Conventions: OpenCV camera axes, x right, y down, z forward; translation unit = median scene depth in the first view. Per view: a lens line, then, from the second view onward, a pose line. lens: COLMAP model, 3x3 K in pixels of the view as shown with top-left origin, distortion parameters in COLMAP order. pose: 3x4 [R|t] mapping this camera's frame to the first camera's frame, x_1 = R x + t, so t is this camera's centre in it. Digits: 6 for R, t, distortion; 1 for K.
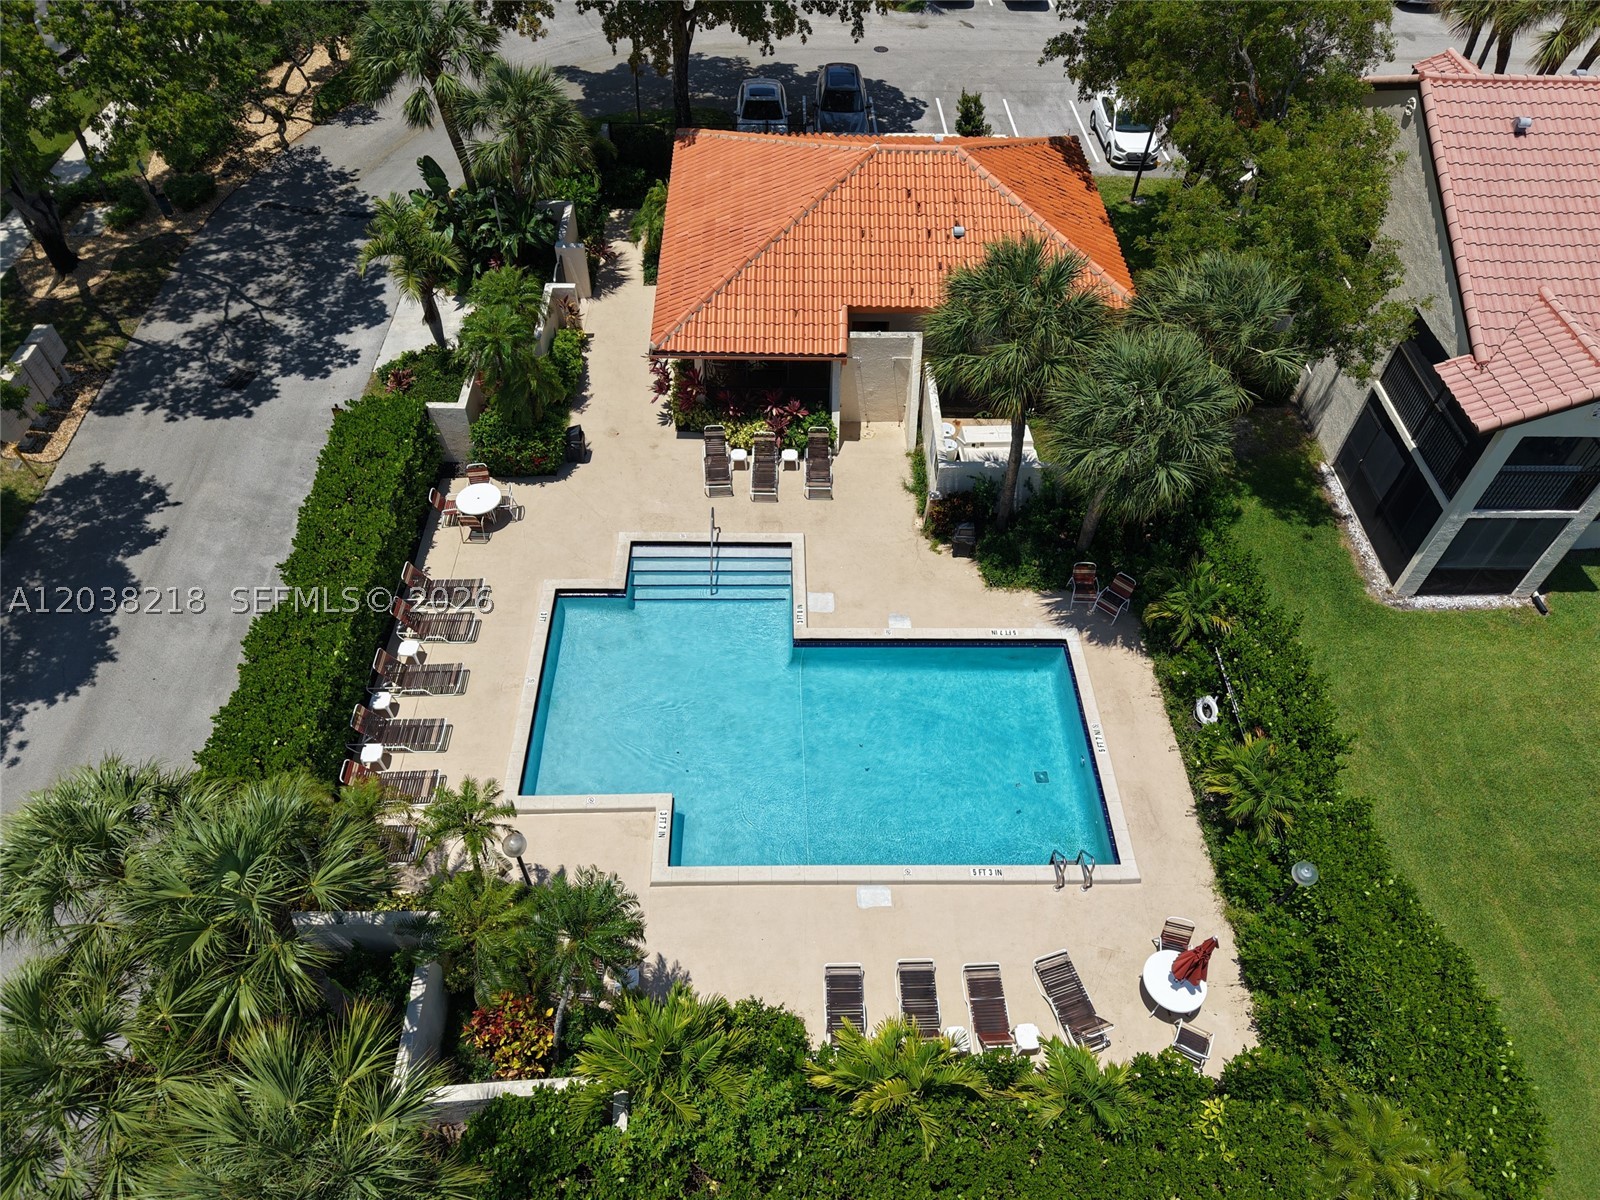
lens RADIAL K [[1064.9, 0, 797.5], [0, 1064.9, 604.5], [0, 0, 1]] dist [0.027774, -0.026653]
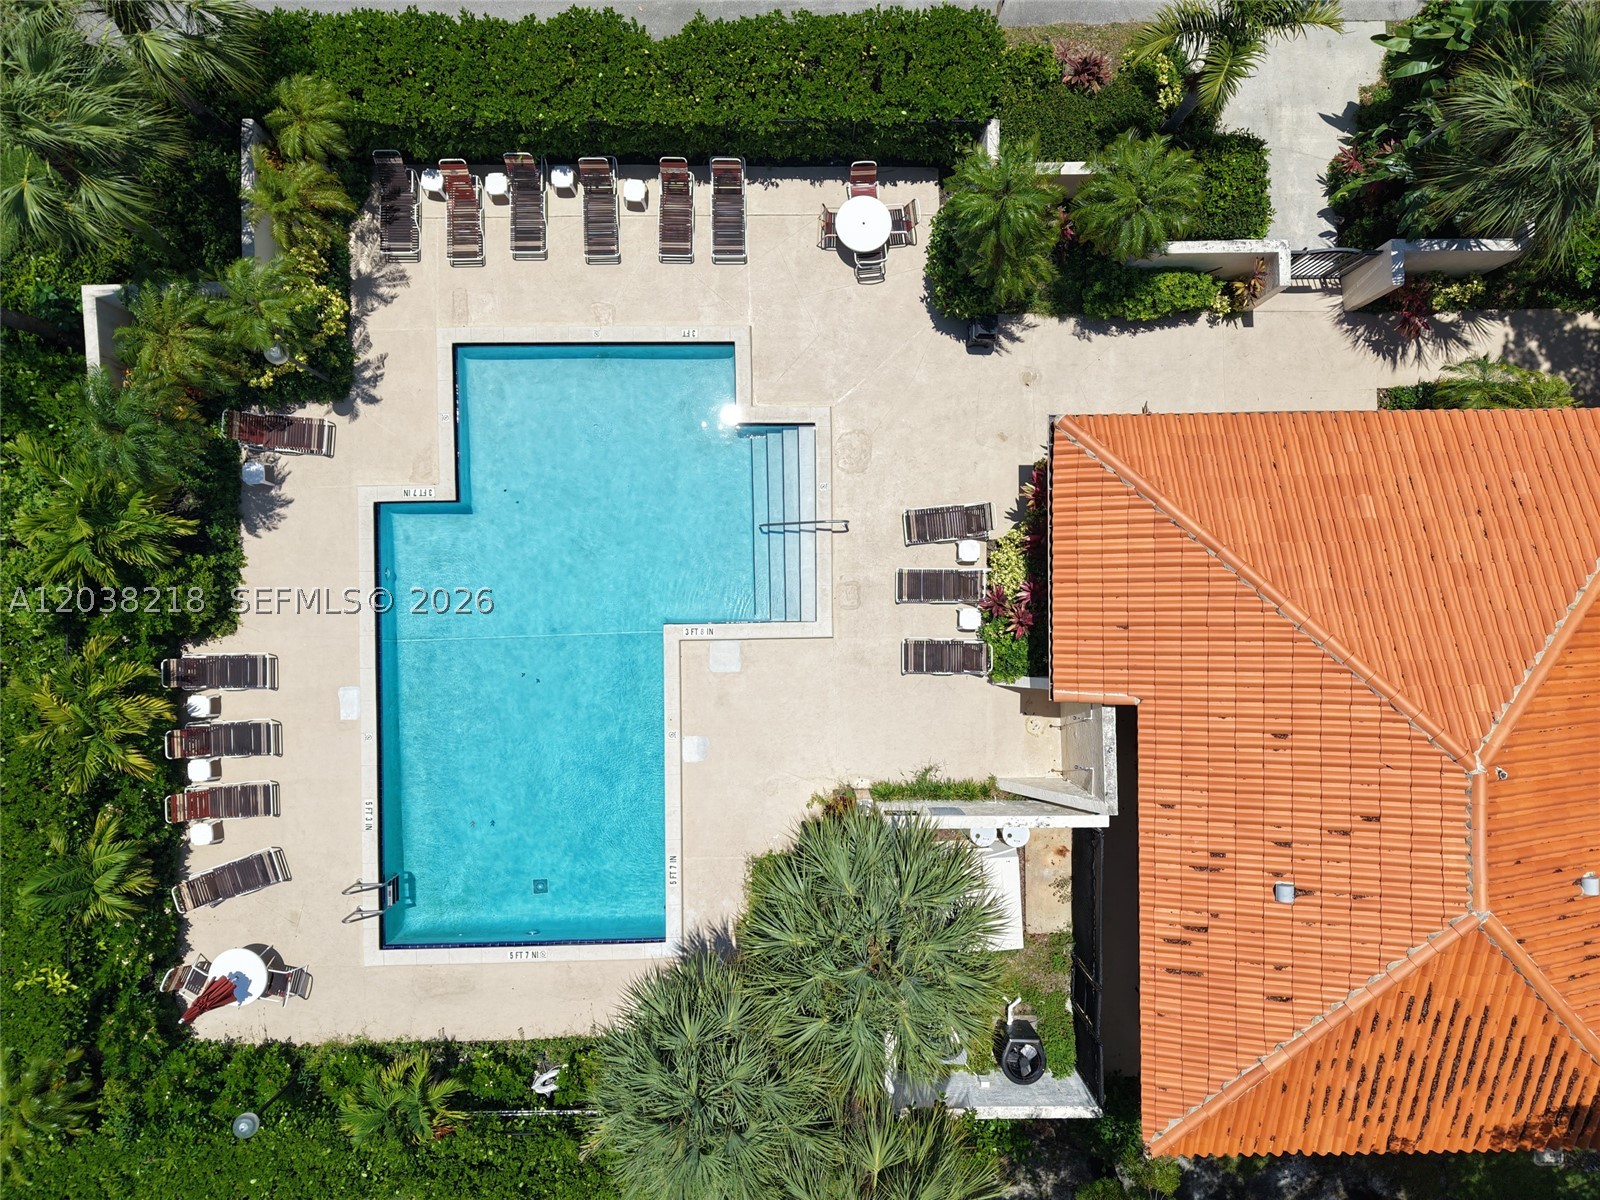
lens RADIAL K [[1064.9, 0, 797.5], [0, 1064.9, 604.5], [0, 0, 1]] dist [0.027774, -0.026653]
pose [[-0.001389, 0.999606, -0.028026, 0.003633], [-0.770115, 0.016808, 0.637684, -0.535550], [0.637904, 0.022469, 0.769788, 0.353577]]
